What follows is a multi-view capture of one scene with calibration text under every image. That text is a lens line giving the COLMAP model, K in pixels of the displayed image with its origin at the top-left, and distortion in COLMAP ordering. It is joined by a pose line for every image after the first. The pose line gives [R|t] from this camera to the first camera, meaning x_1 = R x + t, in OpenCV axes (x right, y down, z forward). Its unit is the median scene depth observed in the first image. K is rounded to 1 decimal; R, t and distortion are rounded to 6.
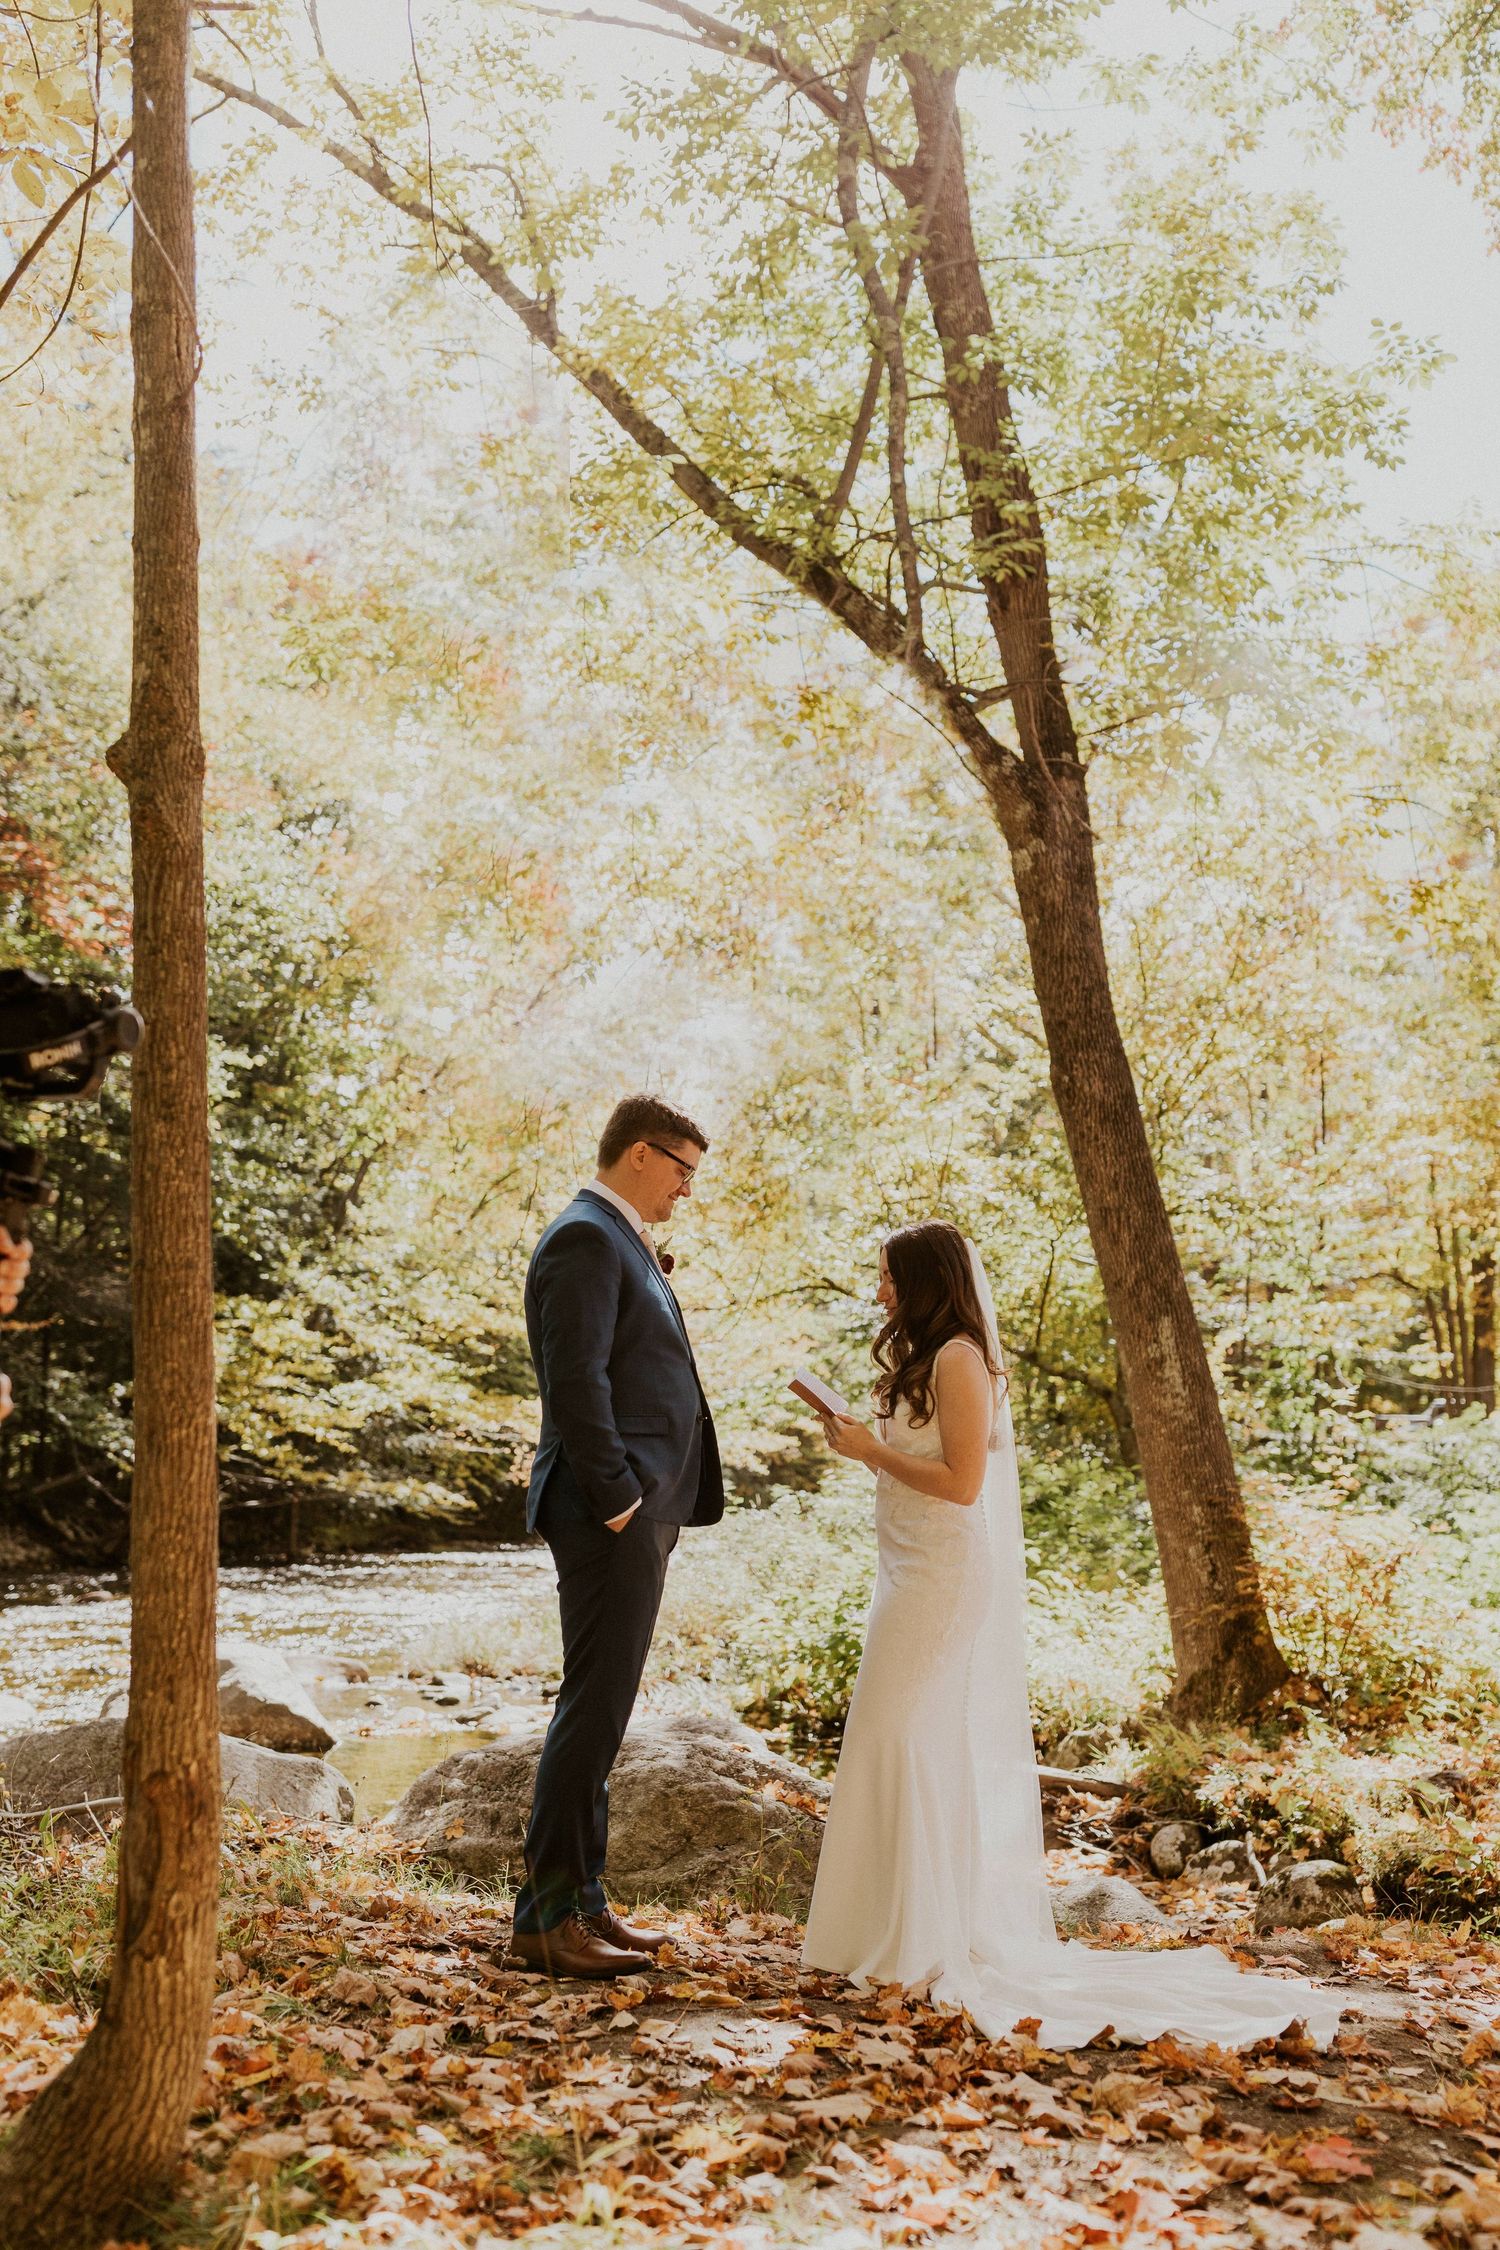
lens RADIAL K [[2151.5, 0, 753.7], [0, 2151.5, 1132.6], [0, 0, 1]] dist [0.008623, -0.011054]
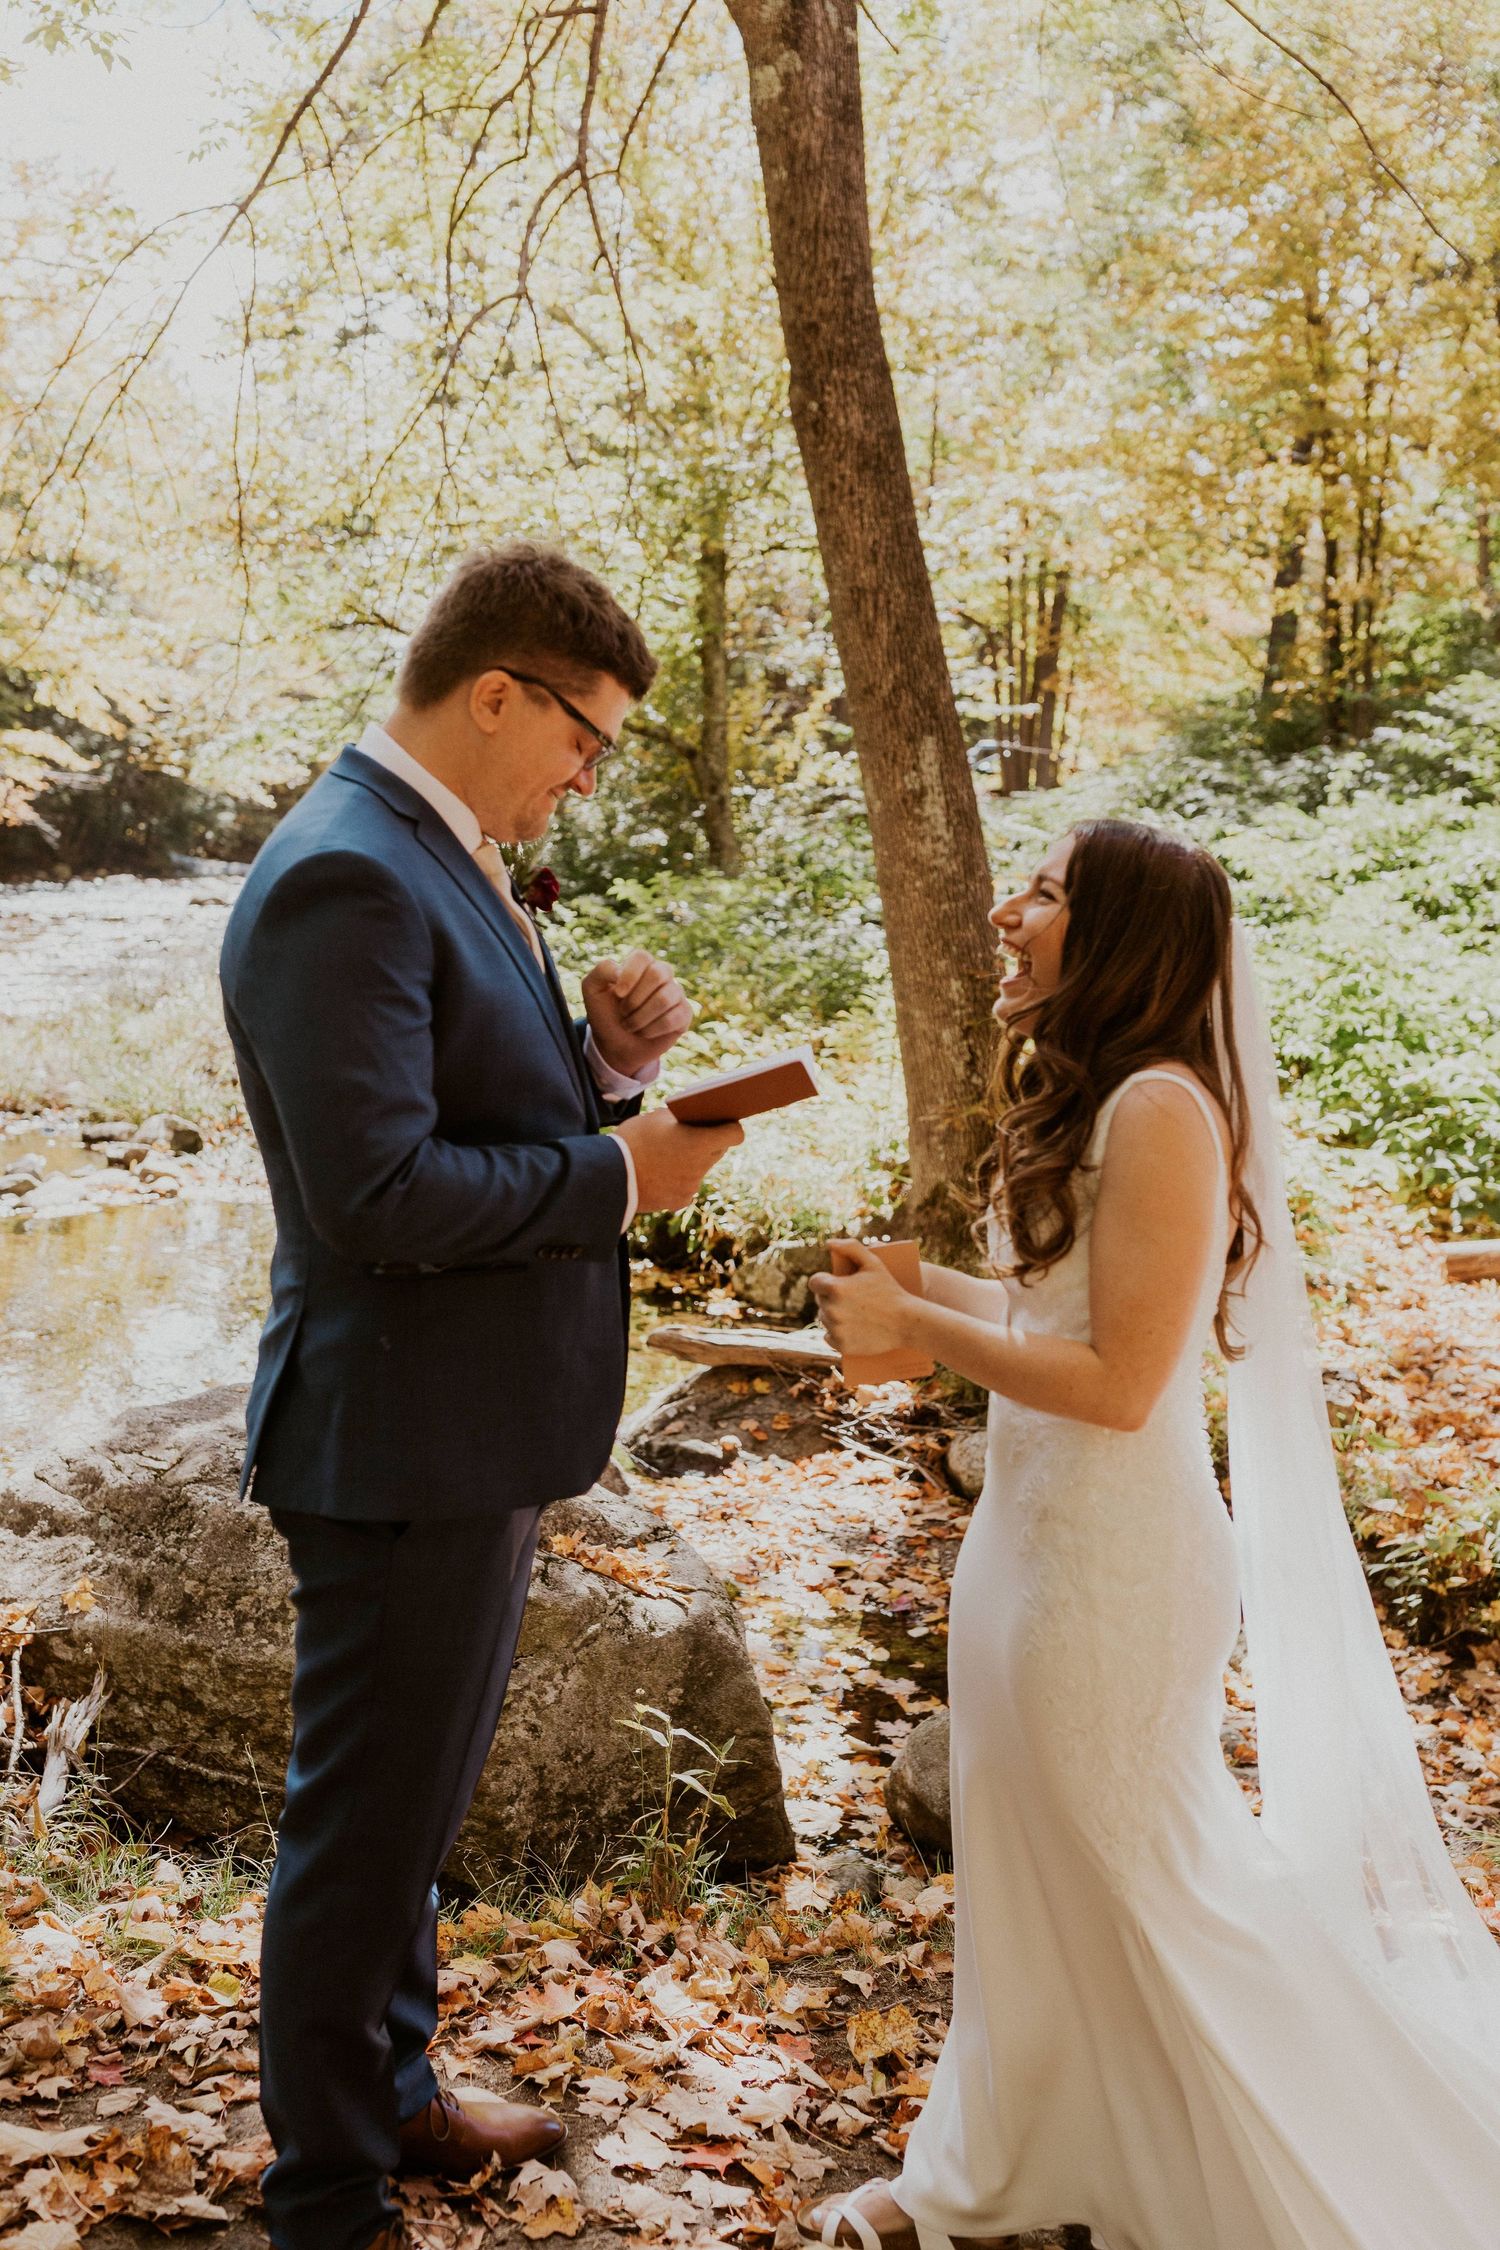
lens RADIAL K [[2232.5, 0, 566.6], [0, 2232.5, 1094.9], [0, 0, 1]] dist [0.003966, 0.001213]
pose [[0.989502, -0.007689, 0.144316, -0.065737], [-0.034412, 0.957327, 0.286952, -0.020261], [-0.140363, -0.288906, 0.947012, 0.275614]]
